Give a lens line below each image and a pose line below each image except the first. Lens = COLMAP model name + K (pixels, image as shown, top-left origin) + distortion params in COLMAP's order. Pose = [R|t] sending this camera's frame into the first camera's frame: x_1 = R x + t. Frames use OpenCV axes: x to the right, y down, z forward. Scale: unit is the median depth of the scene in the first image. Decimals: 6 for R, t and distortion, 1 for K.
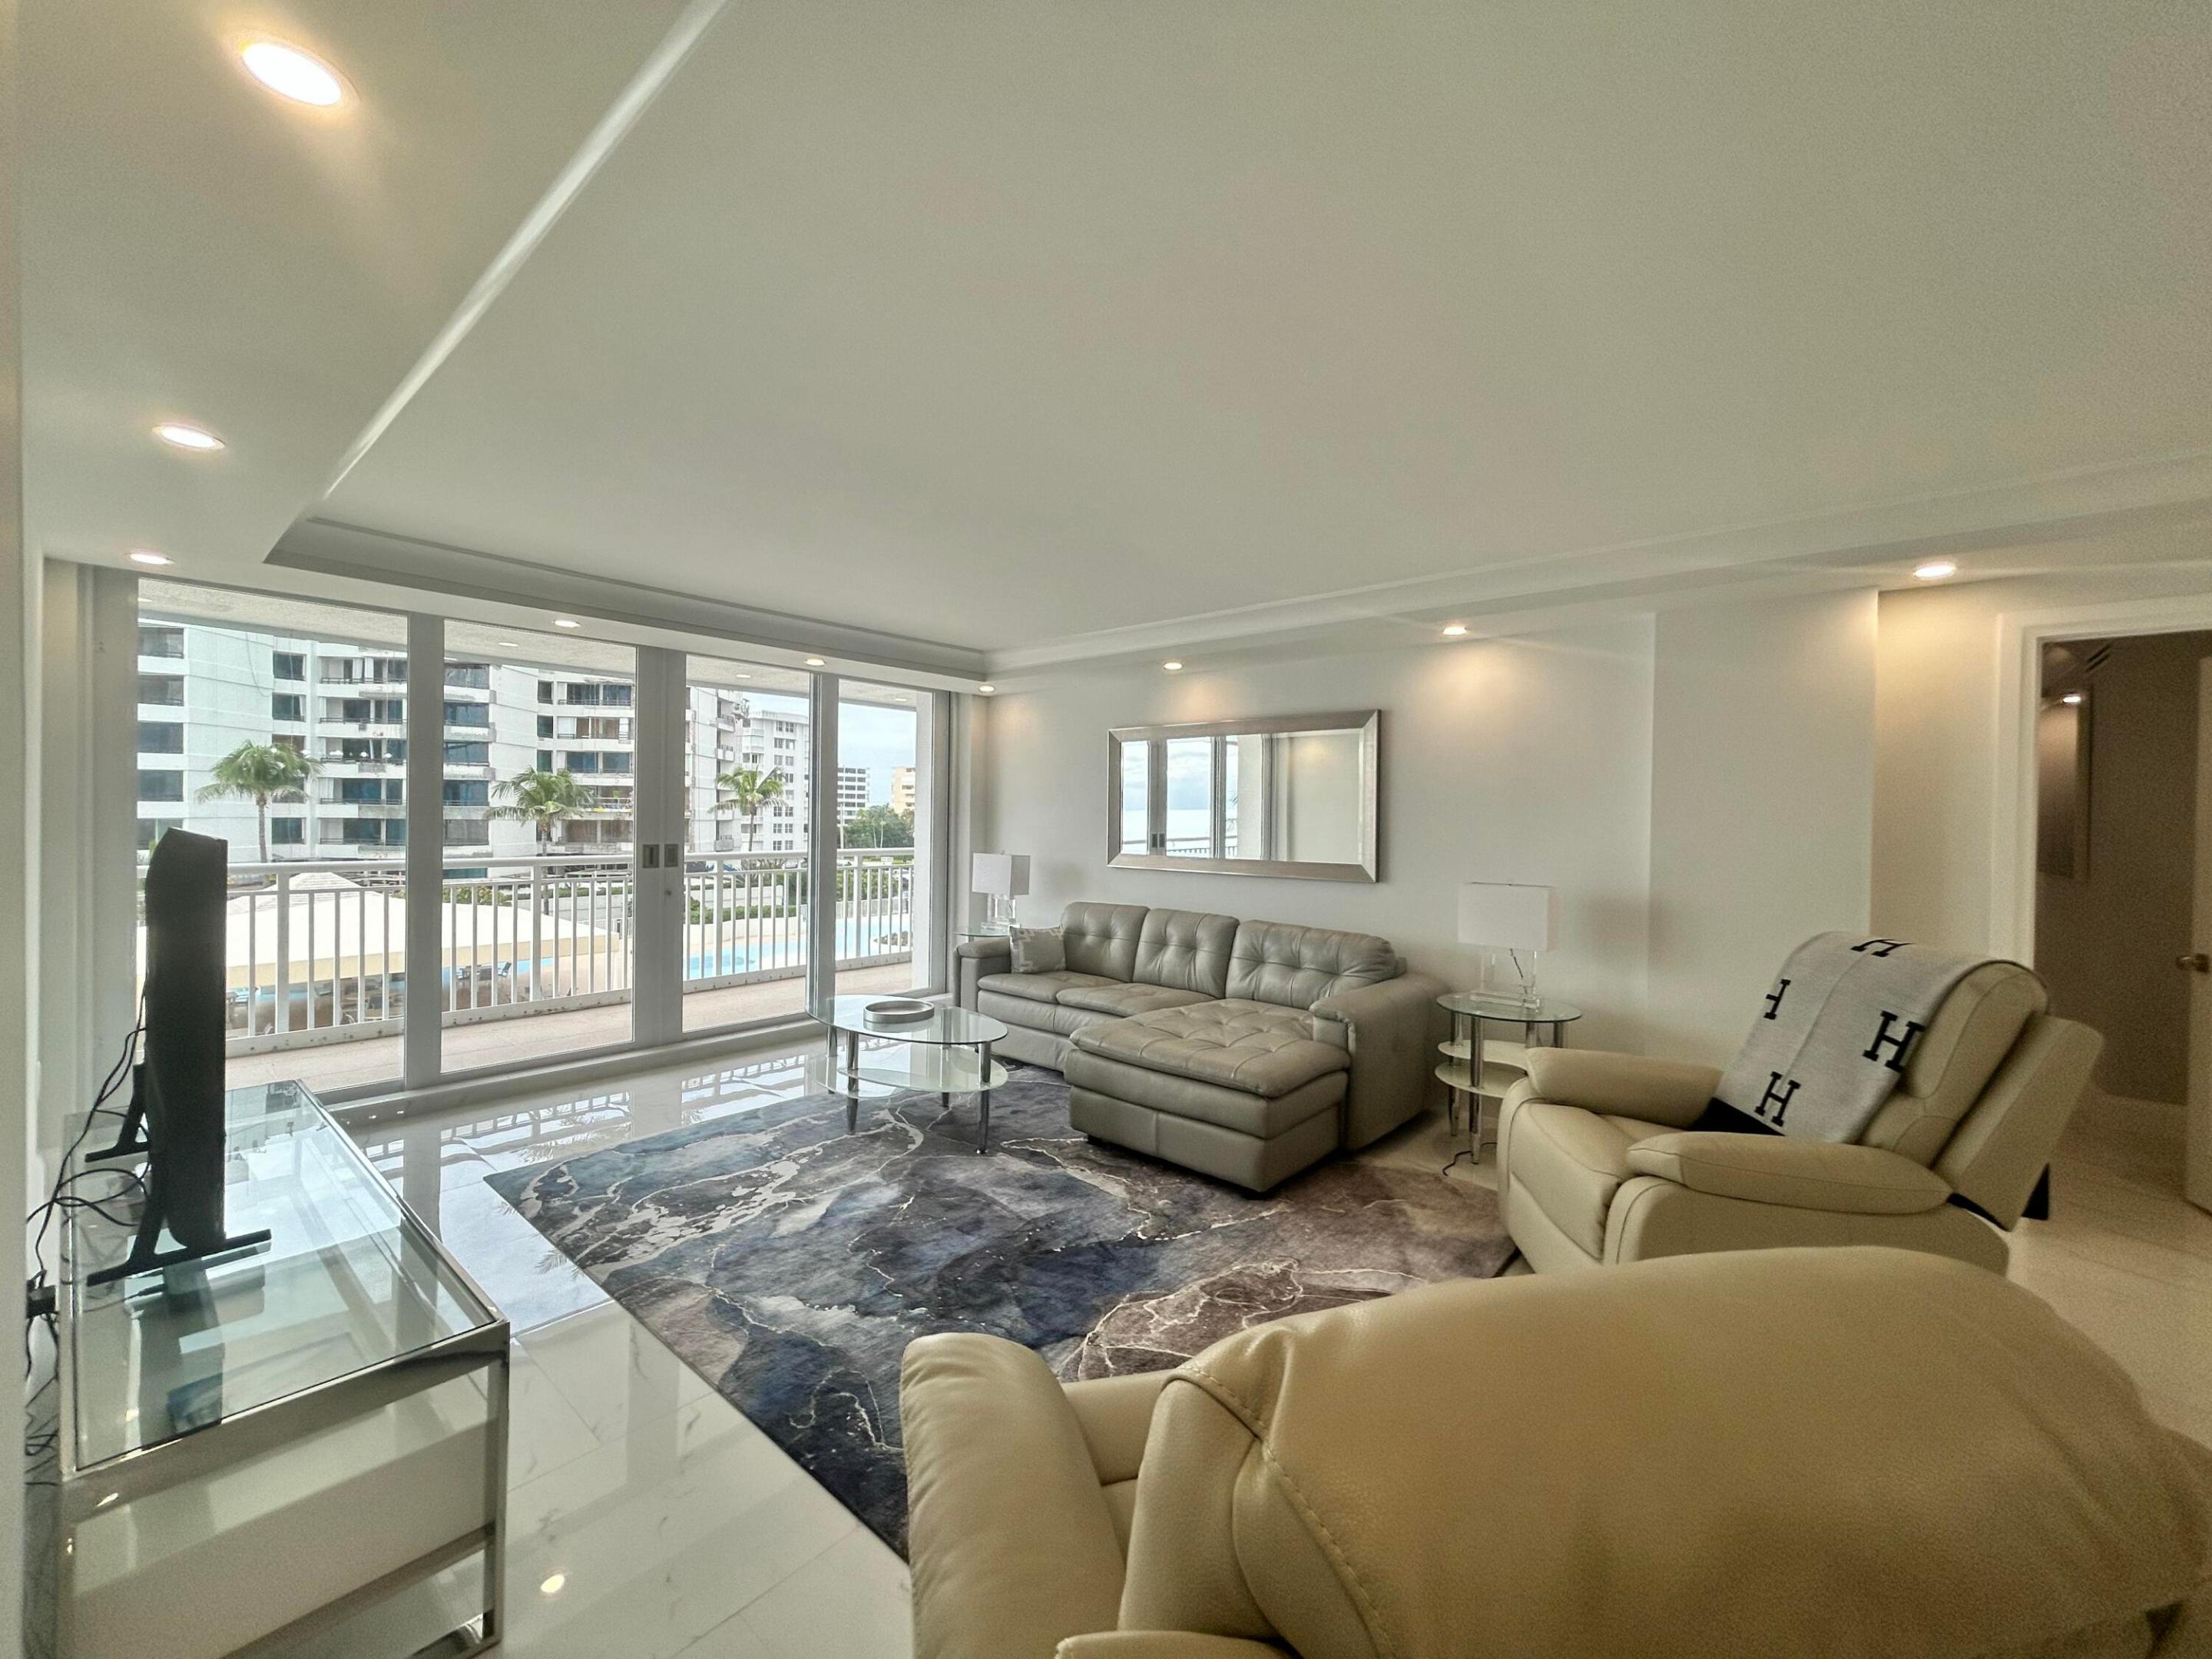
lens RADIAL K [[883.2, 0, 1122.3], [0, 883.2, 825.8], [0, 0, 1]] dist [-0.001815, 0.000237]
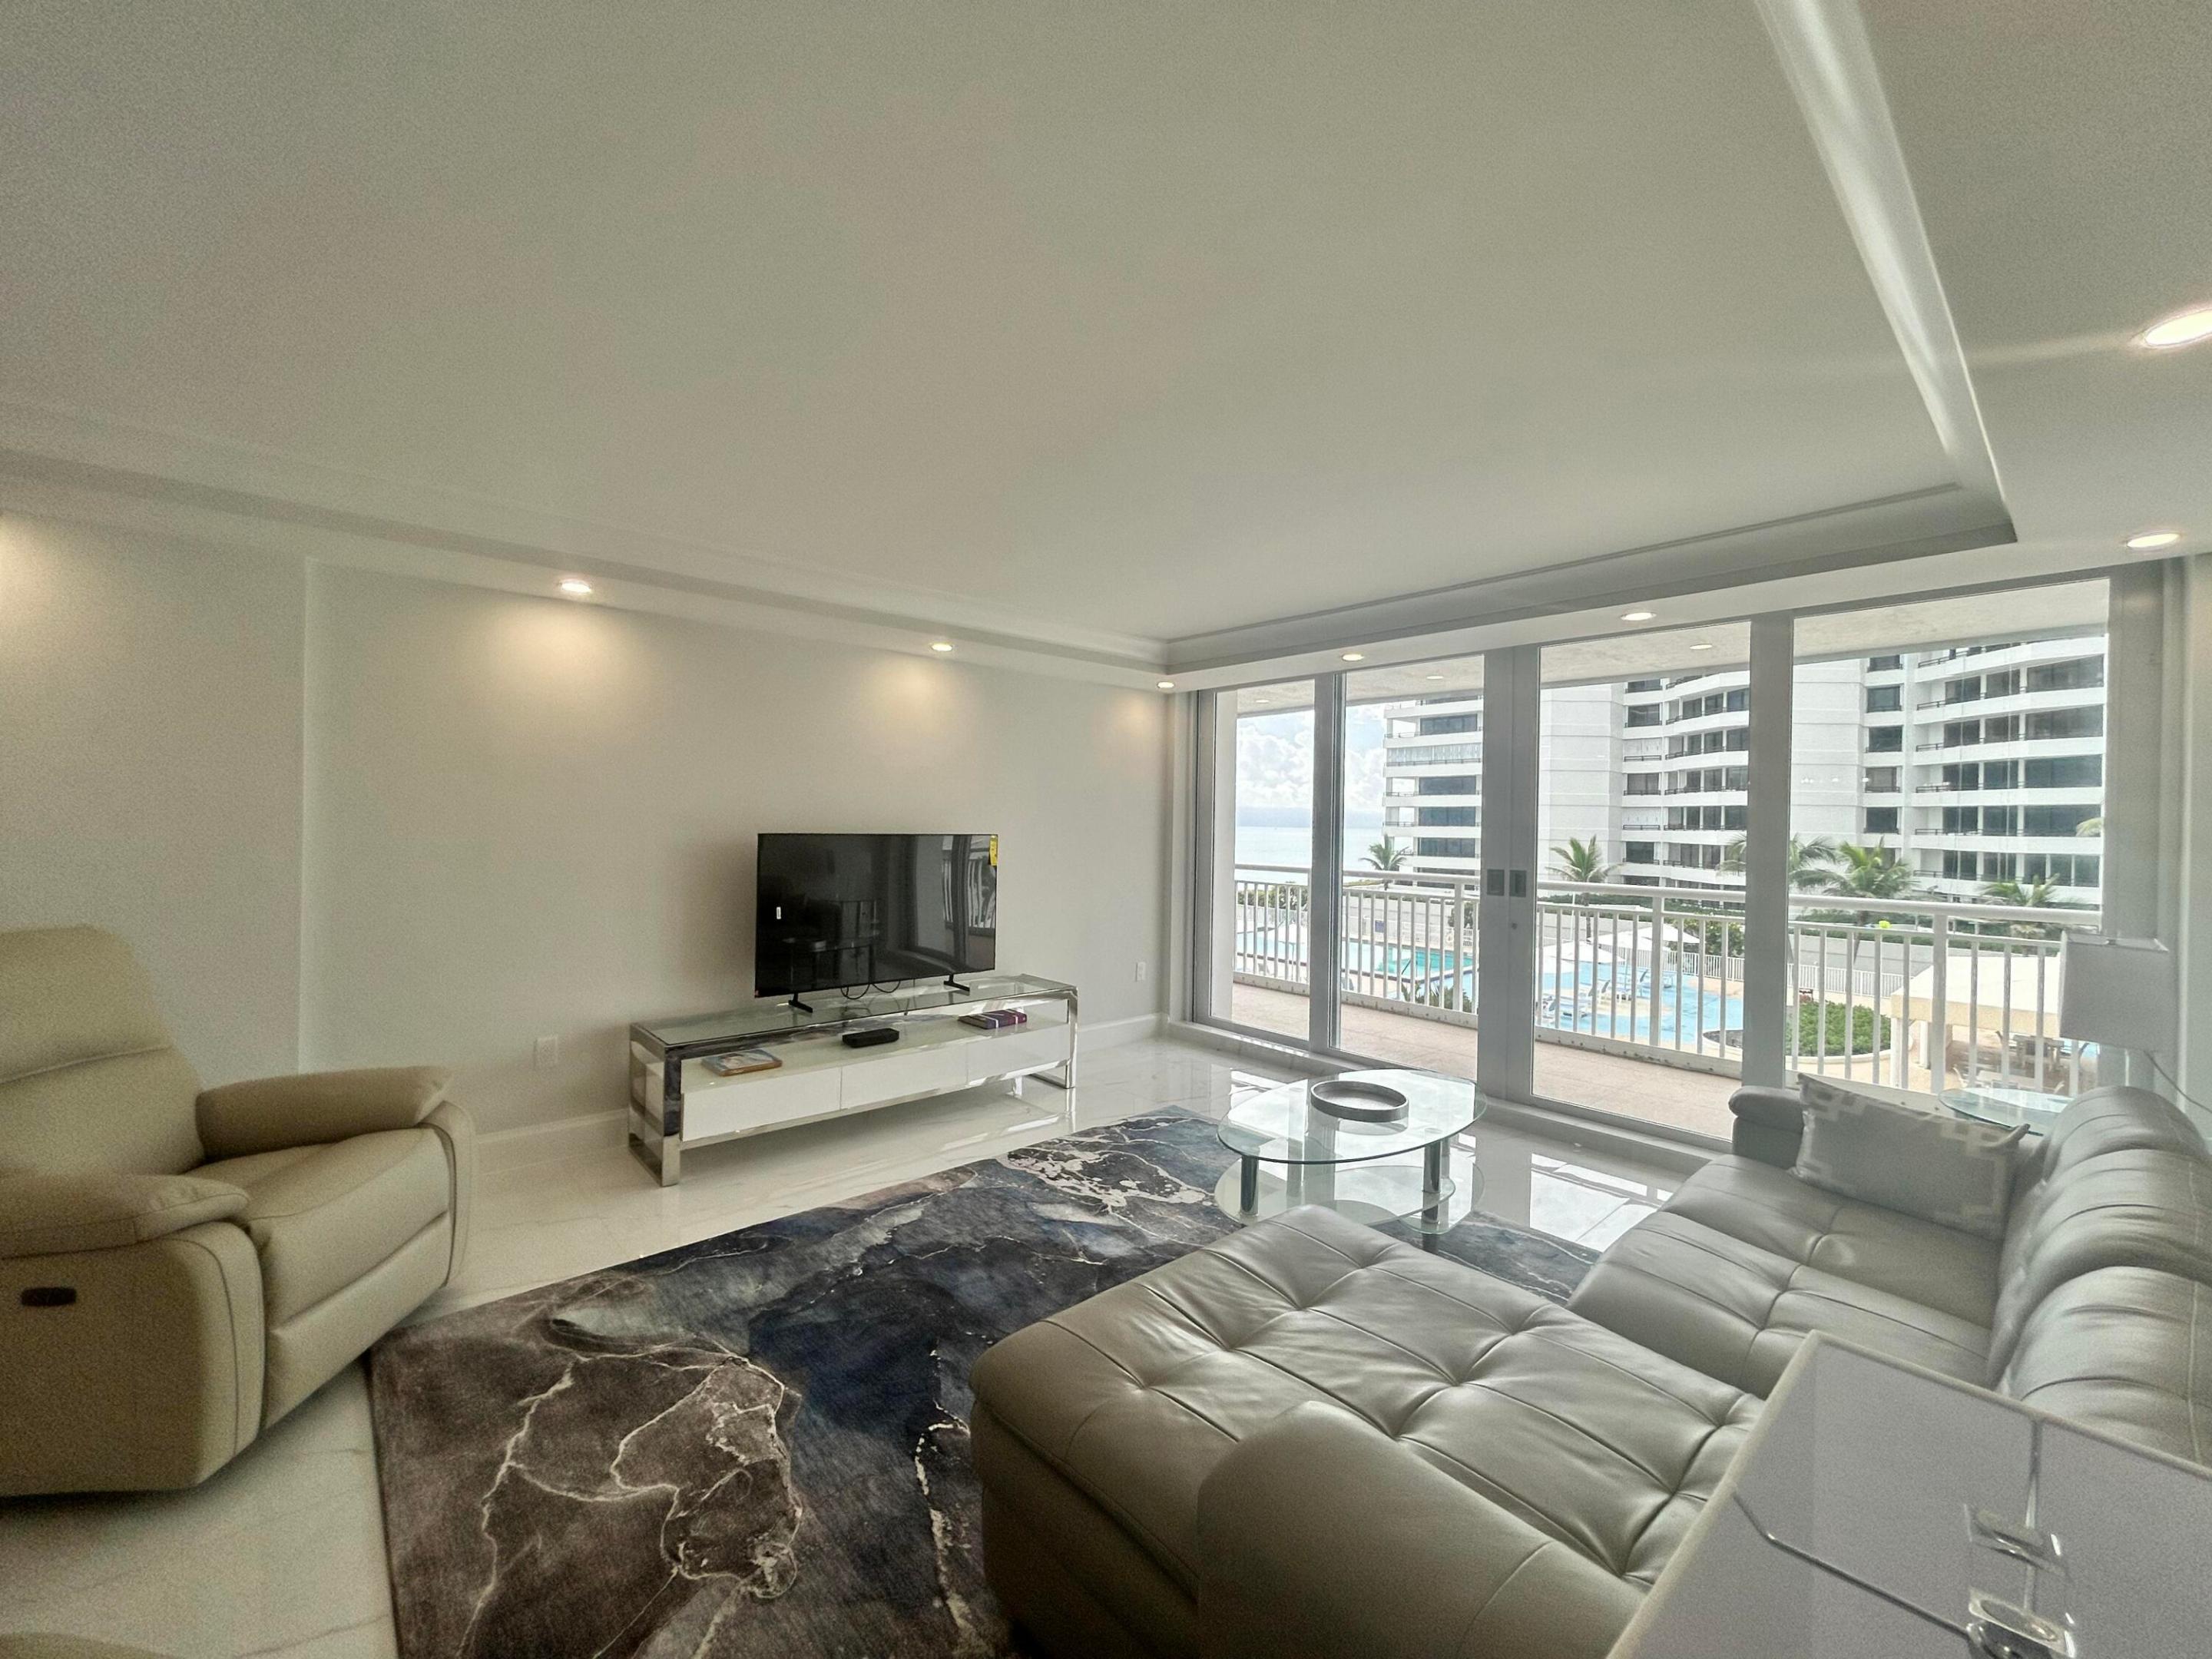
lens RADIAL K [[883.2, 0, 1124.7], [0, 883.2, 828.3], [0, 0, 1]] dist [-0.001815, 0.000237]
pose [[-0.143681, -0.011883, -0.989553, 0.664149], [-0.022679, 0.999705, -0.008712, -0.014120], [0.989364, 0.021191, -0.143908, 1.163732]]
